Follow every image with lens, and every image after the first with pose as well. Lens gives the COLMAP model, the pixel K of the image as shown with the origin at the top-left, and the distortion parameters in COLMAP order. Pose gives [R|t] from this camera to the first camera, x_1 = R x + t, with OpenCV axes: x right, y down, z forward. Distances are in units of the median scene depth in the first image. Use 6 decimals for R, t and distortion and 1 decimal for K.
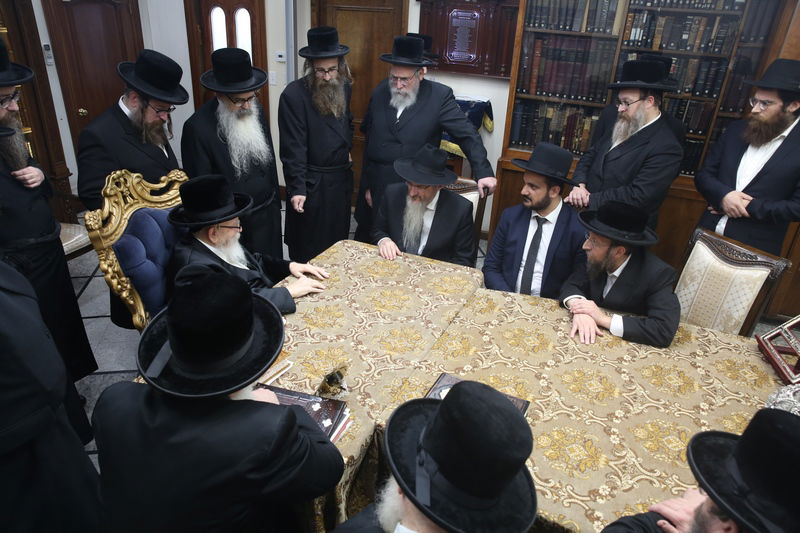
lens RADIAL K [[534.9, 0, 396.0], [0, 534.9, 269.7], [0, 0, 1]] dist [-0.097264, 0.050328]
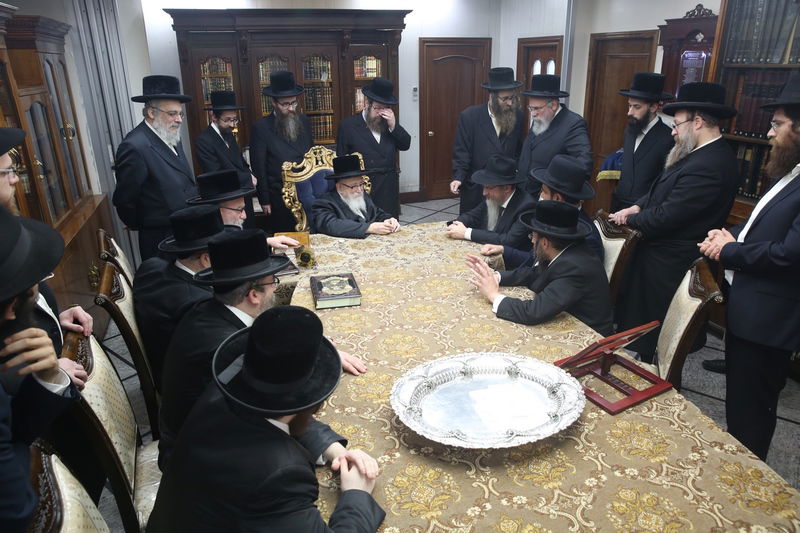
lens RADIAL K [[534.9, 0, 401.7], [0, 534.9, 266.0], [0, 0, 1]] dist [-0.097264, 0.050328]
pose [[0.656213, 0.220109, -0.721759, 0.928977], [-0.298658, 0.954162, 0.019447, 0.071504], [0.692955, 0.202798, 0.691871, 0.024122]]
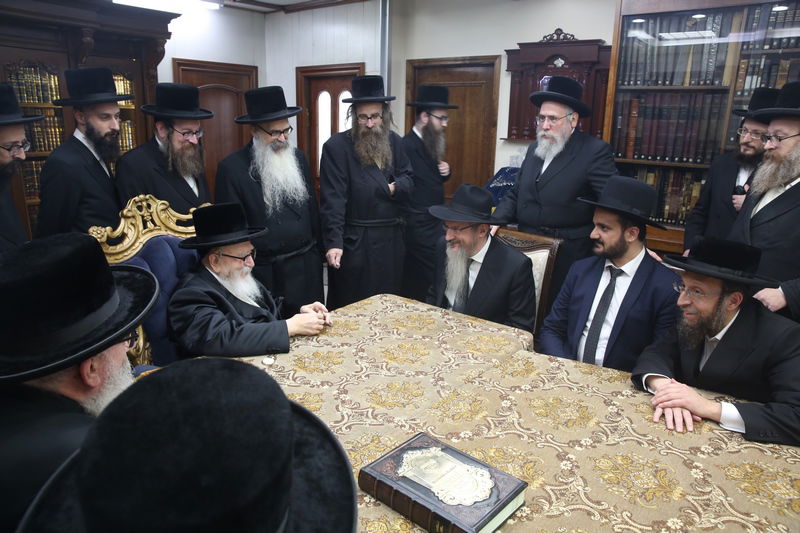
lens RADIAL K [[534.9, 0, 398.1], [0, 534.9, 266.3], [0, 0, 1]] dist [-0.097264, 0.050328]
pose [[0.968825, 0.039937, -0.244505, 0.165425], [-0.089381, 0.976799, -0.194612, 0.082296], [0.231060, 0.210400, 0.949917, 0.171275]]
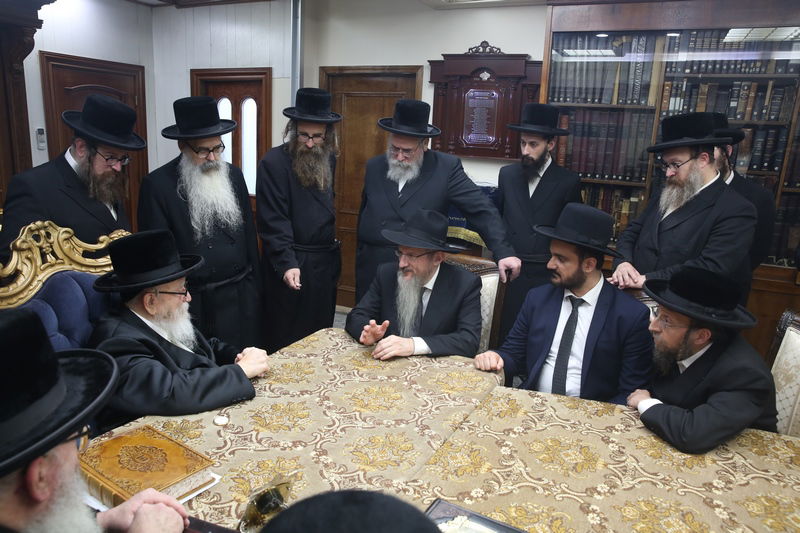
lens RADIAL K [[558.6, 0, 397.9], [0, 558.6, 266.4], [0, 0, 1]] dist [-0.083374, 0.057100]
pose [[0.999010, 0.009066, -0.043559, 0.048205], [-0.018867, 0.972957, -0.230213, 0.052770], [0.040294, 0.230807, 0.972165, 0.197607]]
